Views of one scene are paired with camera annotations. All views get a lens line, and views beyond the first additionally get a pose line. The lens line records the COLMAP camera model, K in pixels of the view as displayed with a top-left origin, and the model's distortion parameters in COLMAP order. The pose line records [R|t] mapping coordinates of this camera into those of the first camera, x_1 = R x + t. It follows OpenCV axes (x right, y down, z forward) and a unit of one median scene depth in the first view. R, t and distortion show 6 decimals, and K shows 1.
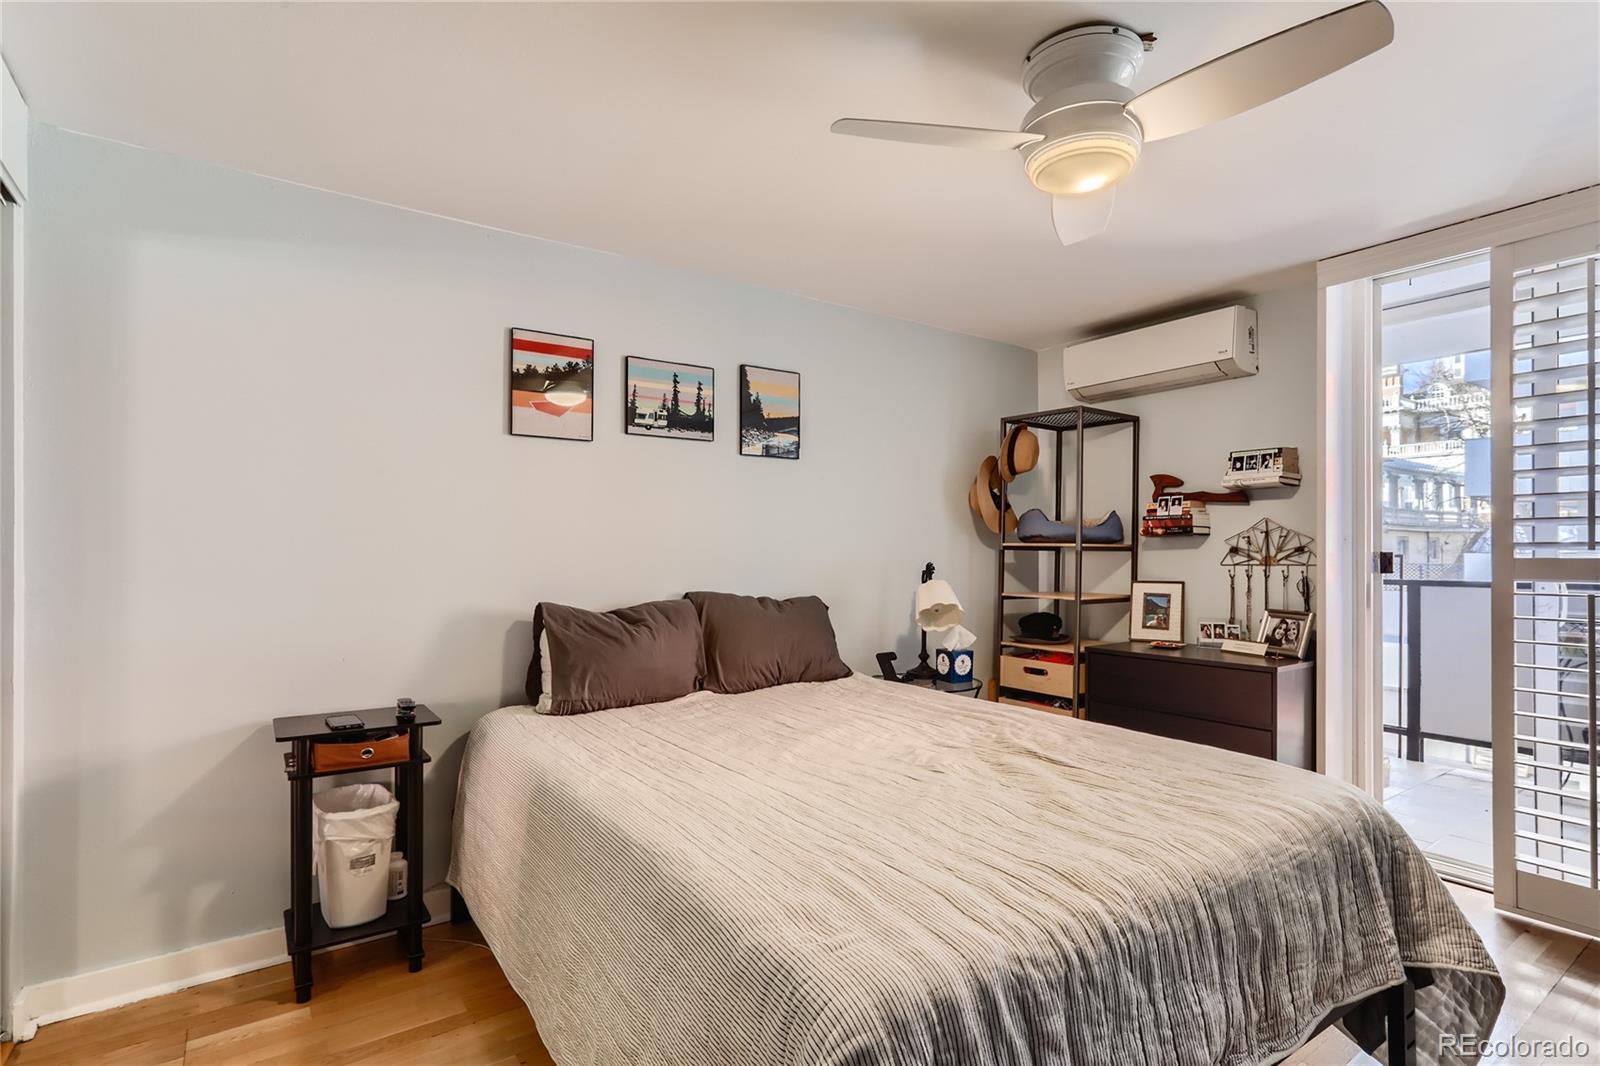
lens RADIAL K [[774.0, 0, 806.3], [0, 774.0, 522.8], [0, 0, 1]] dist [-0.045900, 0.033846]
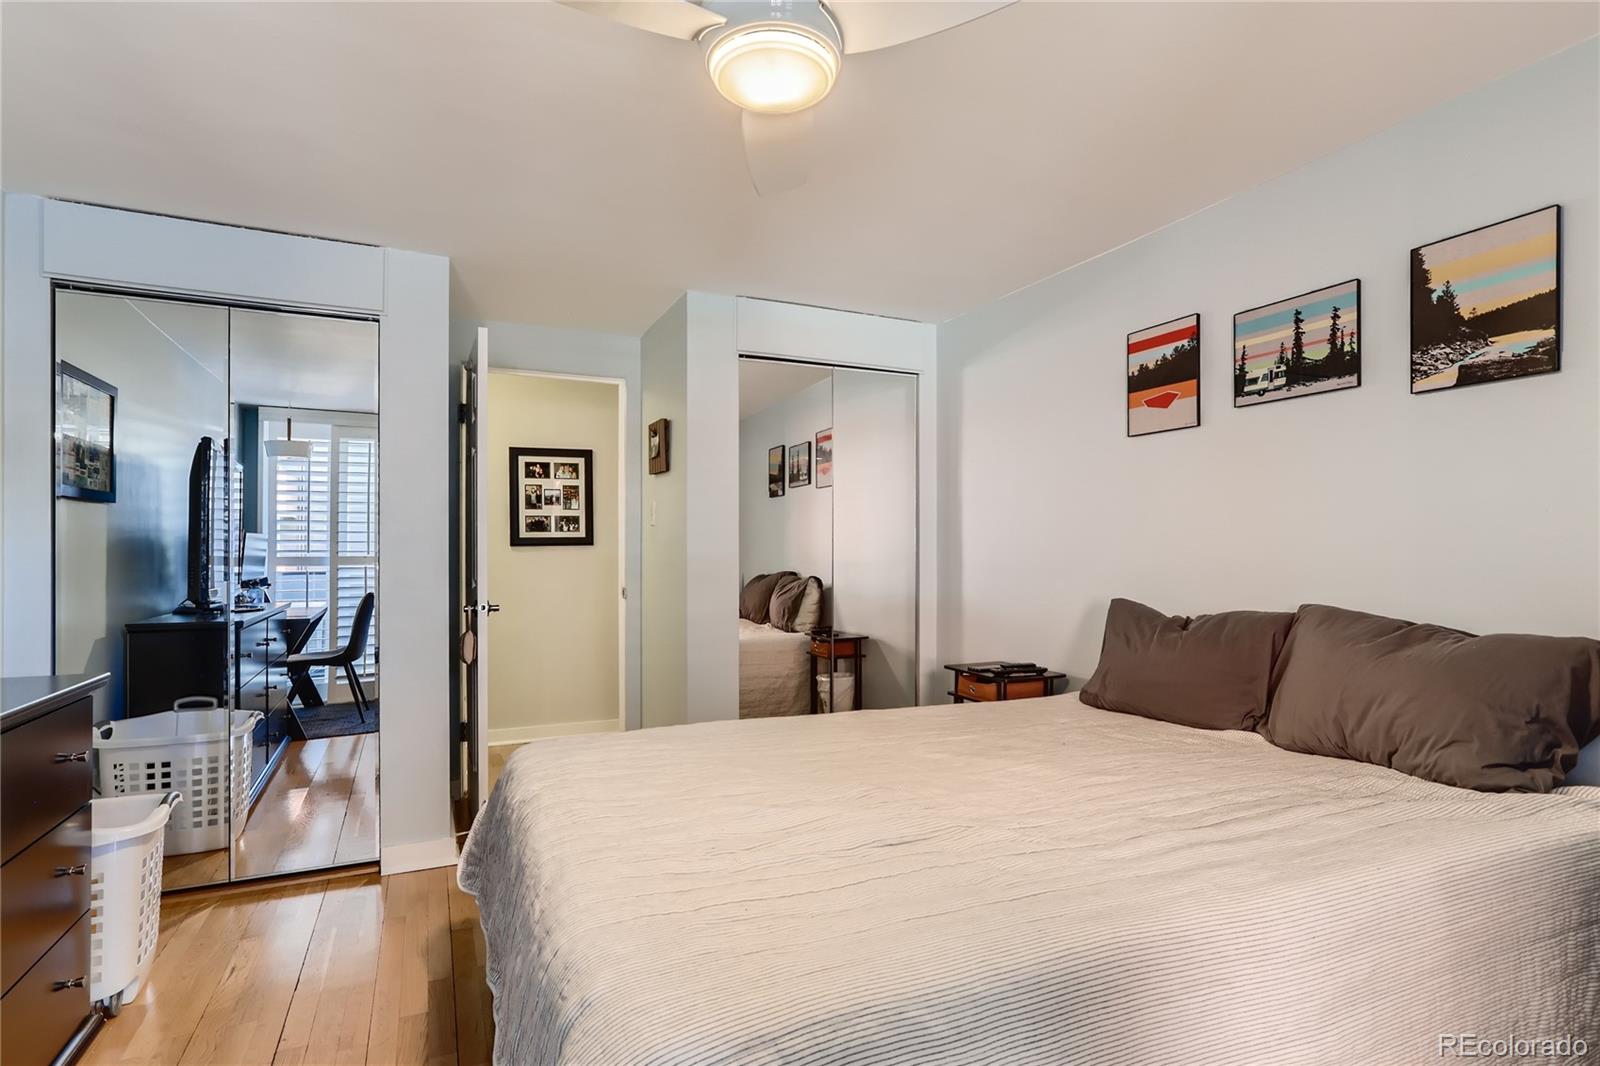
lens RADIAL K [[774.0, 0, 806.3], [0, 774.0, 522.8], [0, 0, 1]] dist [-0.045900, 0.033846]
pose [[-0.169451, -0.030934, -0.985053, 0.634117], [0.030628, 0.998859, -0.036637, 0.024324], [0.985063, -0.036378, -0.168310, 0.651881]]
